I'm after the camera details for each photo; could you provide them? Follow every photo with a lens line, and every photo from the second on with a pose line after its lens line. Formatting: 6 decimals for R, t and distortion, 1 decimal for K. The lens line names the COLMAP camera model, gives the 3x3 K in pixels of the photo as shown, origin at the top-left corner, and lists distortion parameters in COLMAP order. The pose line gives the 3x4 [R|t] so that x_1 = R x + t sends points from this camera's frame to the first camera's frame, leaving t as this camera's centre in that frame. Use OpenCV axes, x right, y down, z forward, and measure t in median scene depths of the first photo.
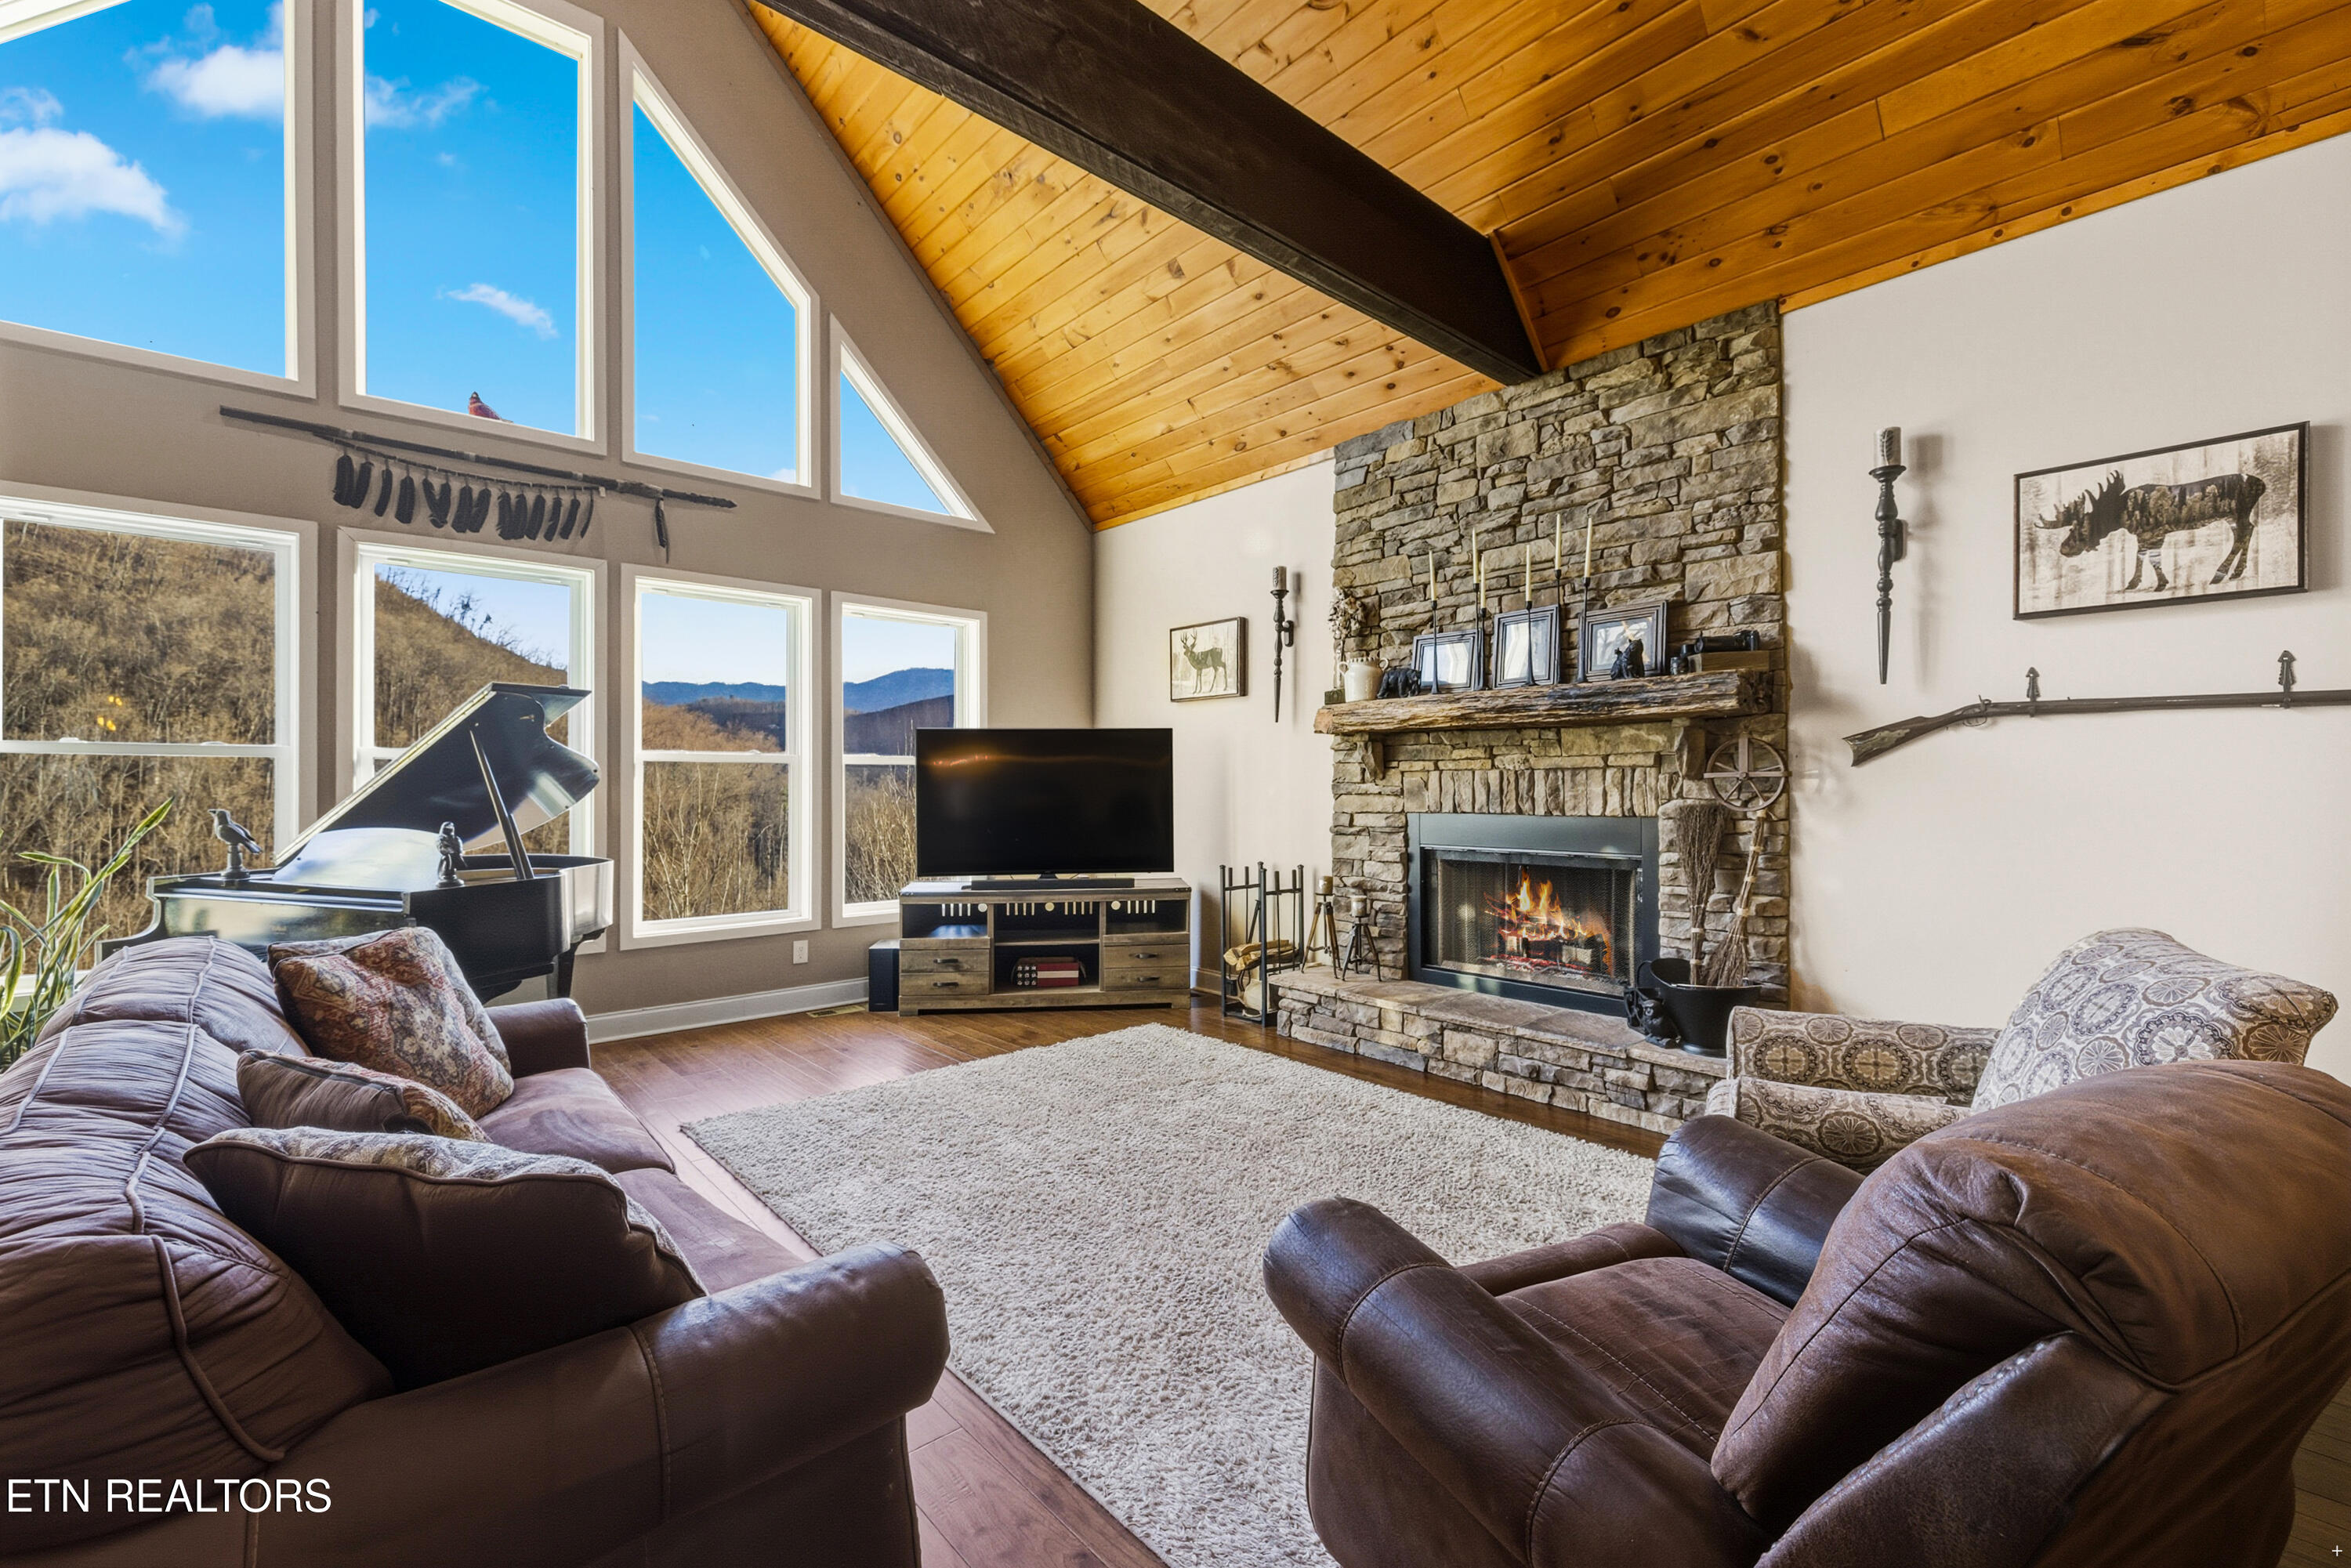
lens RADIAL K [[976.1, 0, 1167.5], [0, 976.1, 782.6], [0, 0, 1]] dist [0.007624, -0.003333]
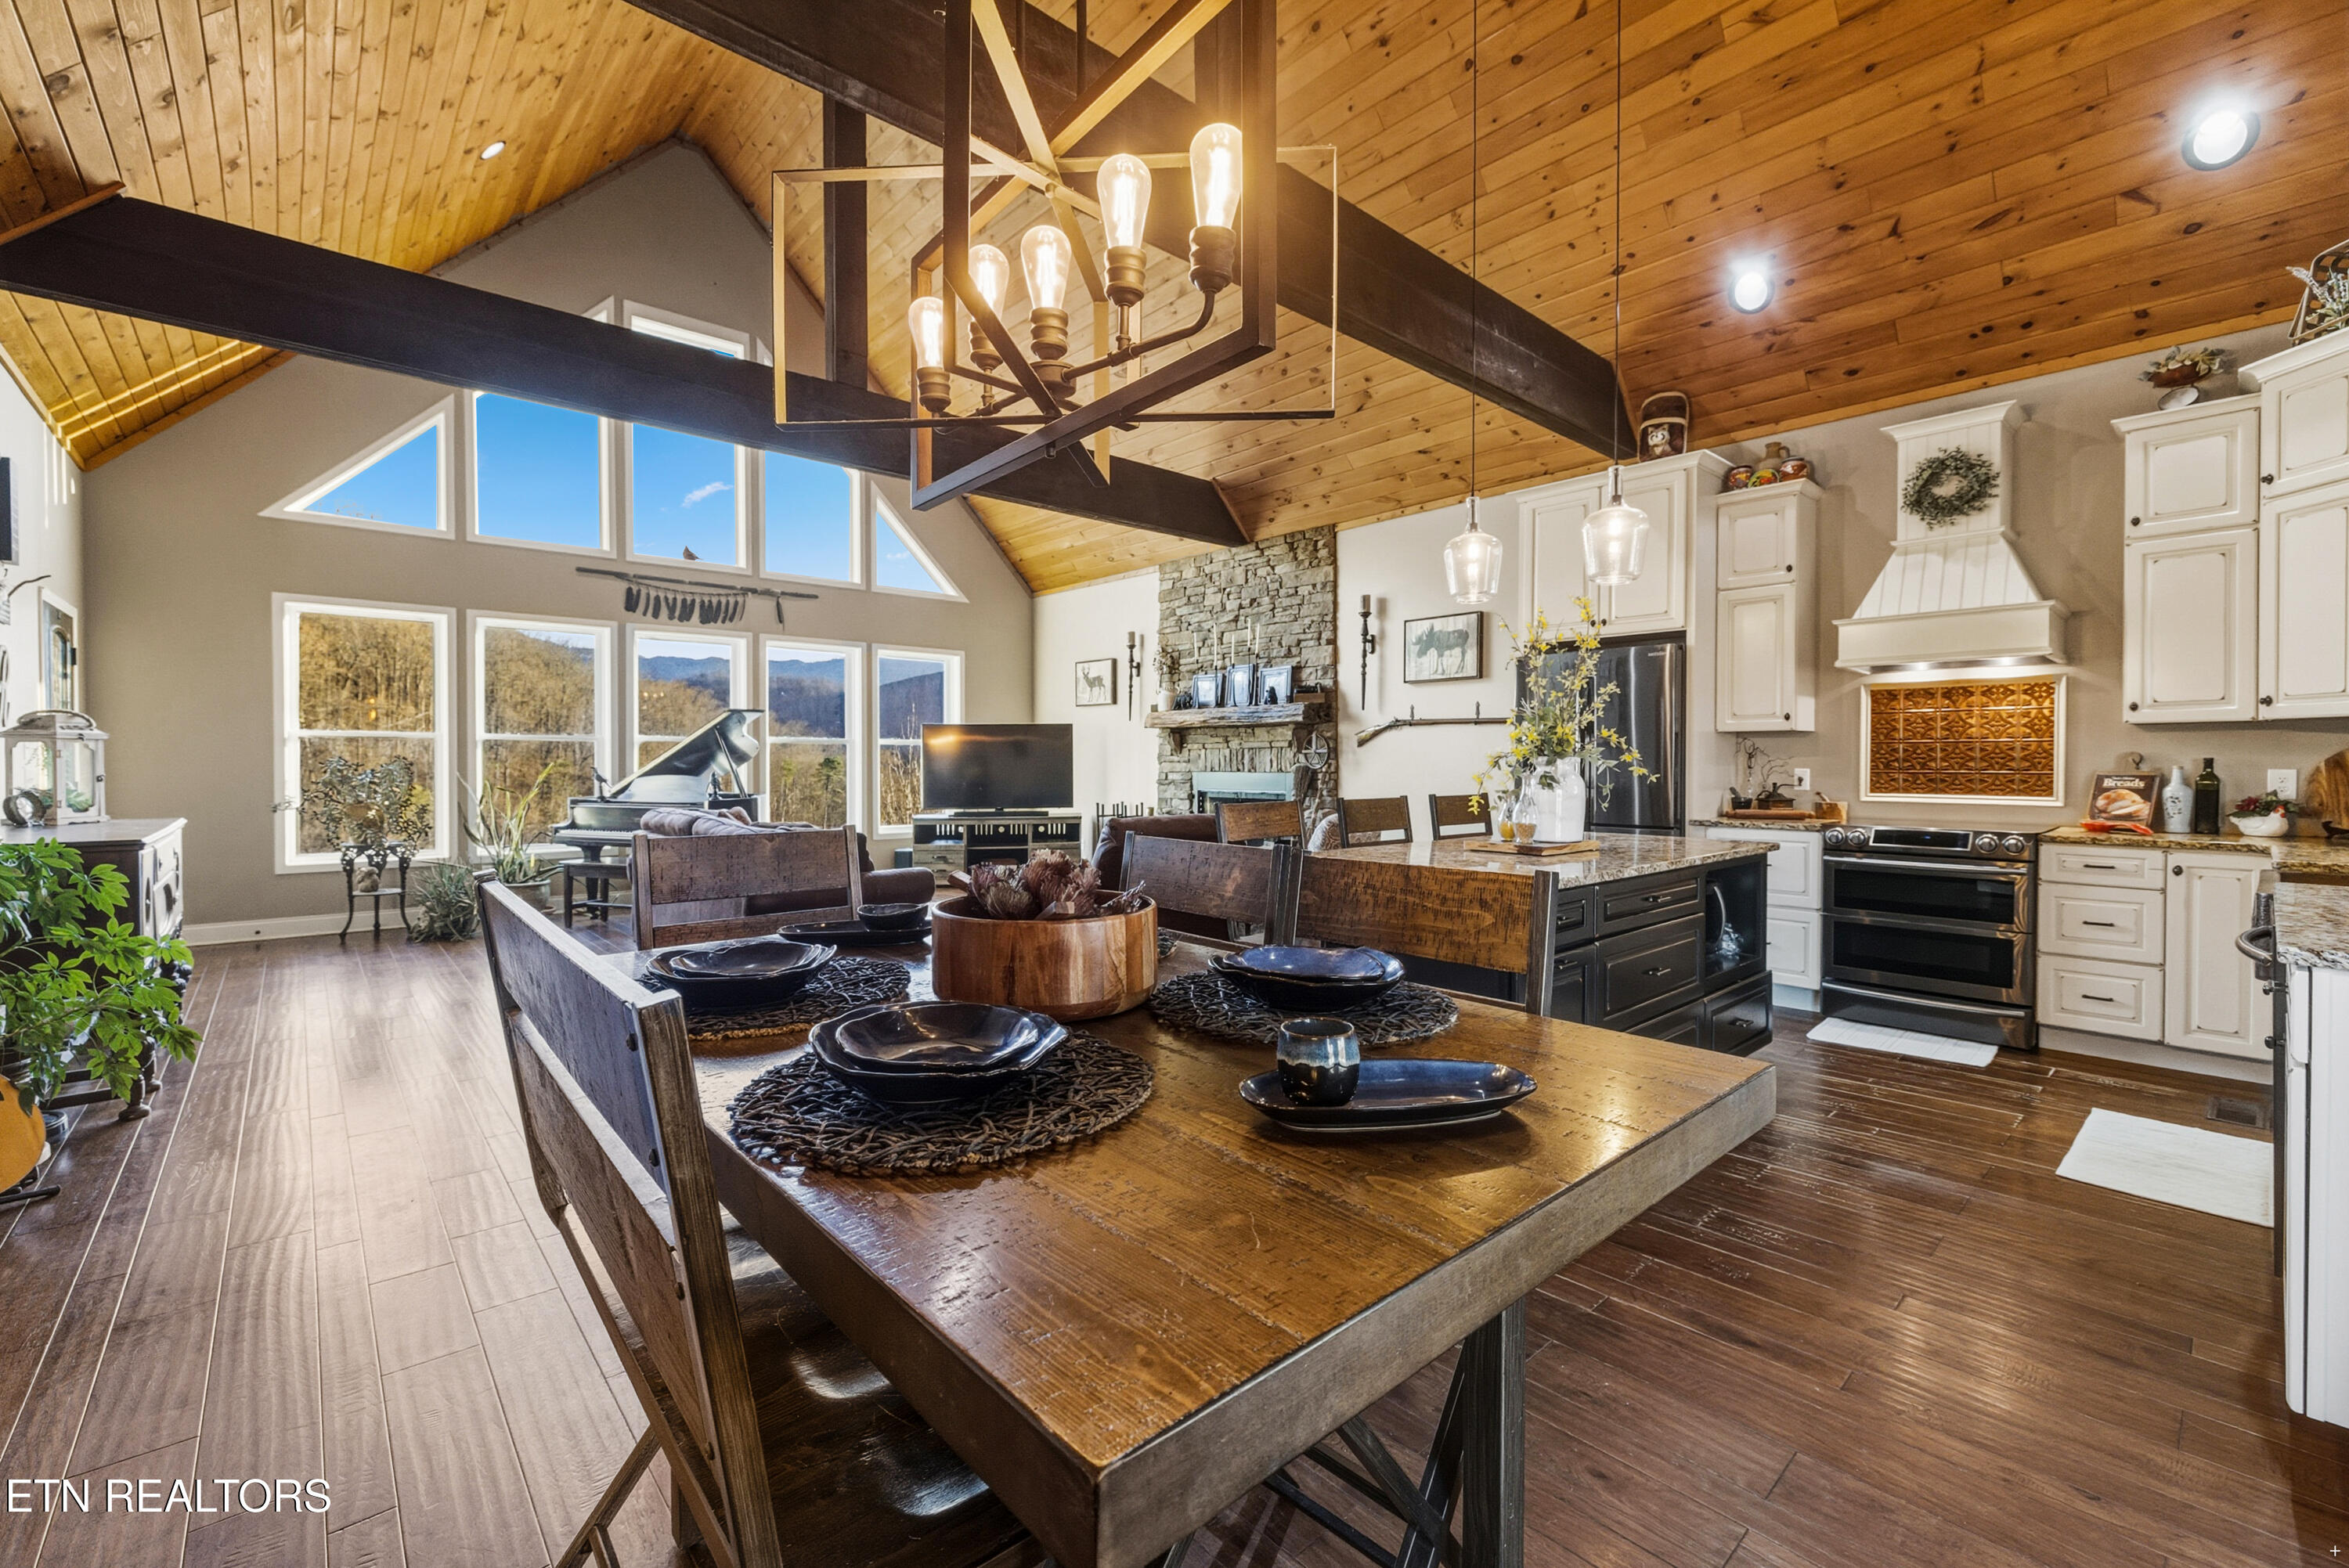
lens RADIAL K [[975.2, 0, 1169.8], [0, 975.2, 771.6], [0, 0, 1]] dist [0.007624, -0.003333]
pose [[0.999991, 0.001833, 0.003698, 0.199641], [-0.001881, 0.999914, 0.012972, 0.006806], [-0.003674, -0.012978, 0.999909, -0.829468]]
